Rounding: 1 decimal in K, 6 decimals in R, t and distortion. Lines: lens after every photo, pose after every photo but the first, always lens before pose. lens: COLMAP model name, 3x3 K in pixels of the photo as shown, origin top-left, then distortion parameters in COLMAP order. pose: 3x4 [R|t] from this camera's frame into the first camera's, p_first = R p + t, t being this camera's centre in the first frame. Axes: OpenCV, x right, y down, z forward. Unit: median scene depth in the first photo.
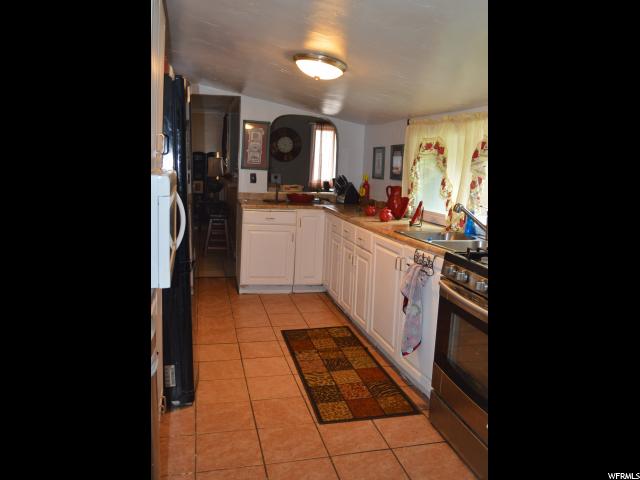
lens RADIAL K [[531.2, 0, 320.0], [0, 531.2, 240.0], [0, 0, 1]] dist [-0.085014, 0.002966]
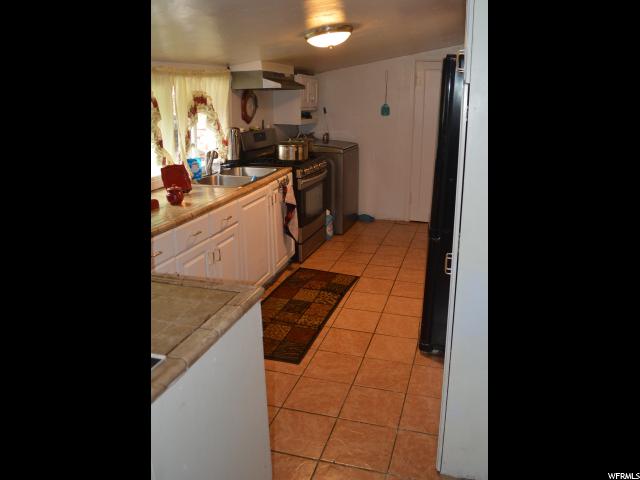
lens RADIAL K [[531.2, 0, 320.0], [0, 531.2, 240.0], [0, 0, 1]] dist [-0.085014, 0.002966]
pose [[-0.882591, -0.157513, 0.442971, -0.485881], [0.031716, 0.920113, 0.390368, -0.329473], [-0.469071, 0.358584, -0.807087, 1.850340]]
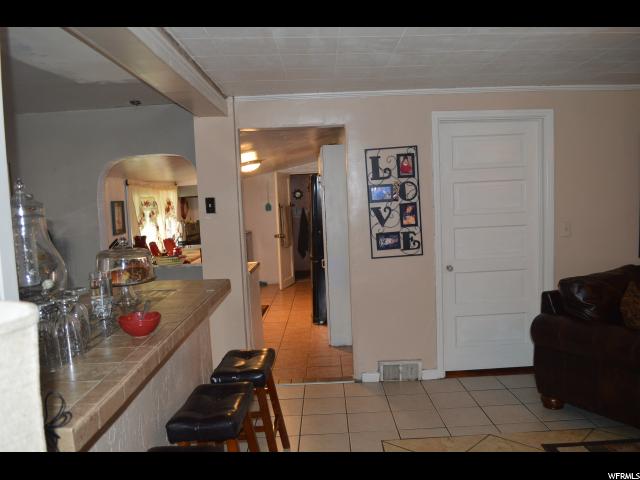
lens RADIAL K [[531.2, 0, 320.0], [0, 531.2, 240.0], [0, 0, 1]] dist [-0.085014, 0.002966]
pose [[-0.974930, -0.000239, 0.222513, -0.665176], [0.048245, 0.975985, 0.212427, -0.422190], [-0.217220, 0.217837, -0.951505, 2.668942]]
